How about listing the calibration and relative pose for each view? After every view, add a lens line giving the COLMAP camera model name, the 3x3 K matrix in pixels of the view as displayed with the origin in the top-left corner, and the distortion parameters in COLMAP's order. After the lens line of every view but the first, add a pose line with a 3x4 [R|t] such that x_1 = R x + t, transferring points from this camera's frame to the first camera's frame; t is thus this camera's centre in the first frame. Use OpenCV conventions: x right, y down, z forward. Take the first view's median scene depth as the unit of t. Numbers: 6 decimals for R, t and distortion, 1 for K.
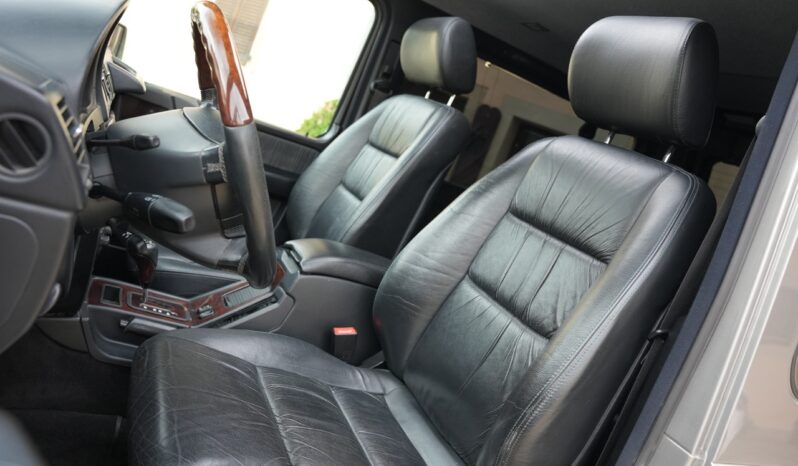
lens RADIAL K [[610.2, 0, 399.0], [0, 610.2, 233.0], [0, 0, 1]] dist [-0.183358, 0.130917]
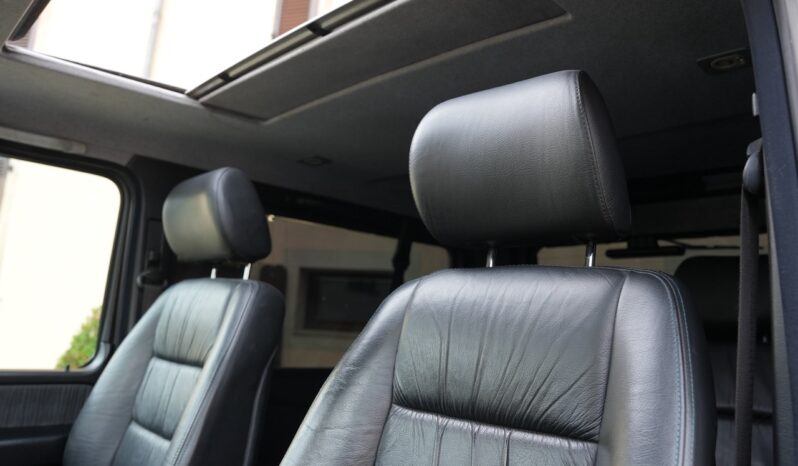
lens RADIAL K [[610.2, 0, 399.0], [0, 610.2, 233.0], [0, 0, 1]] dist [-0.183358, 0.130917]
pose [[0.896700, -0.252751, 0.363382, -0.005976], [0.334822, 0.924272, -0.183347, -0.054964], [-0.289522, 0.286075, 0.913421, 0.211136]]
